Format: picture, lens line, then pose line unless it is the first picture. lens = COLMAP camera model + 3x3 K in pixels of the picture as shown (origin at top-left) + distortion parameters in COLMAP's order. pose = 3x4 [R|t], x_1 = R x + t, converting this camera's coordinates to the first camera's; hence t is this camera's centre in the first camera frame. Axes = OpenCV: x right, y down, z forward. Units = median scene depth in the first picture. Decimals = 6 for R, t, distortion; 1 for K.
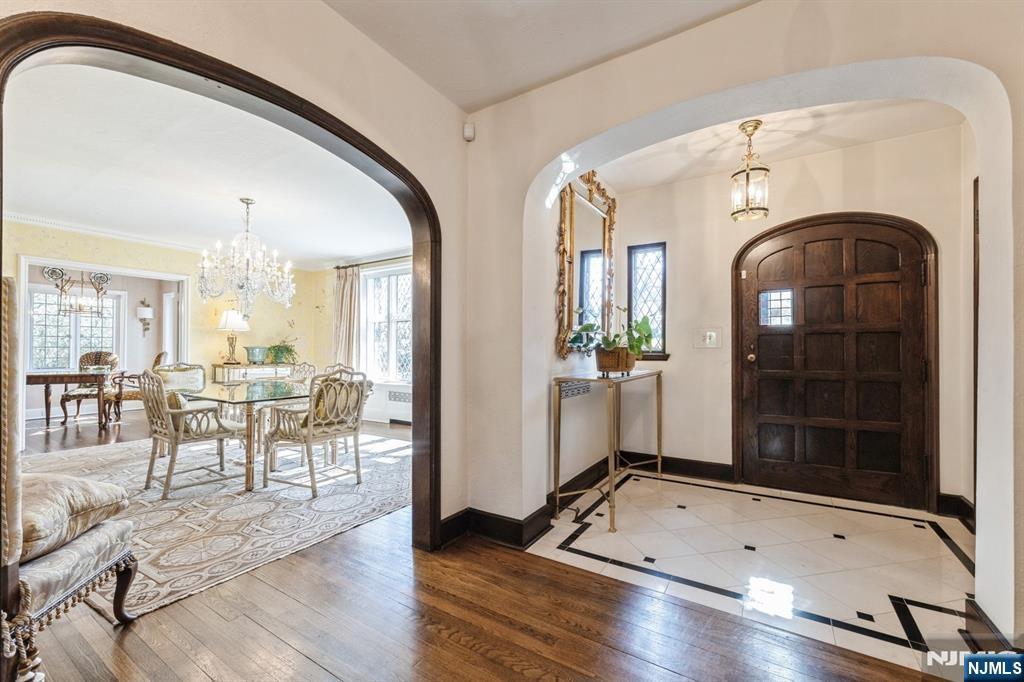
lens RADIAL K [[414.4, 0, 512.7], [0, 414.4, 346.3], [0, 0, 1]] dist [-0.000470, 0.000208]
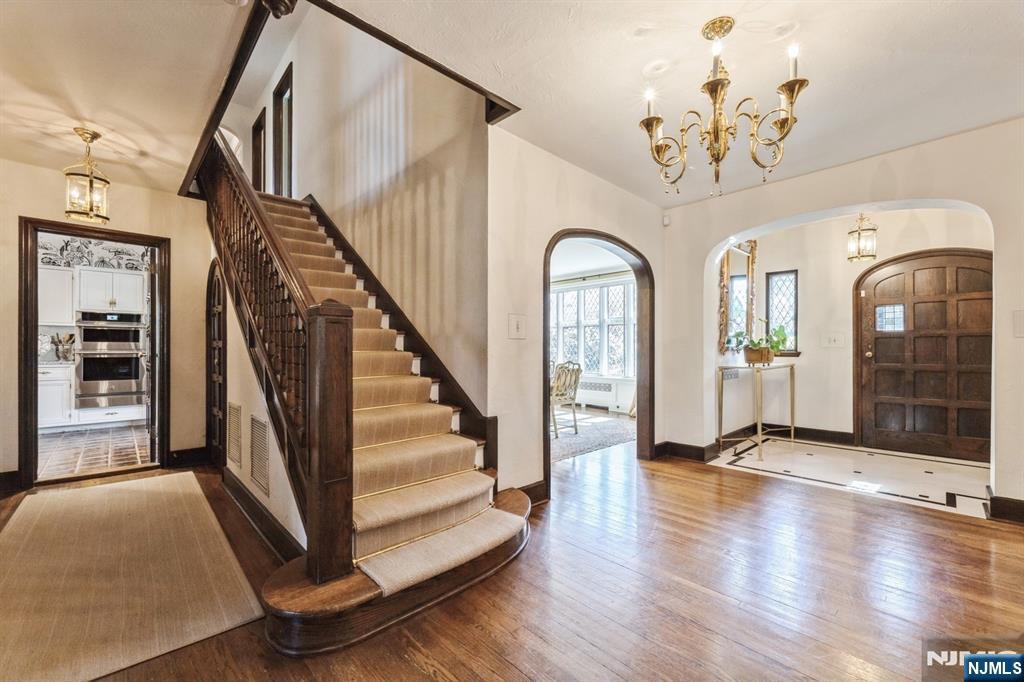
lens RADIAL K [[414.4, 0, 512.7], [0, 414.4, 346.3], [0, 0, 1]] dist [-0.000470, 0.000208]
pose [[0.969529, -0.002217, -0.244965, -0.242549], [0.003053, 0.999991, 0.003034, -0.007582], [0.244956, -0.003690, 0.969527, -0.649294]]
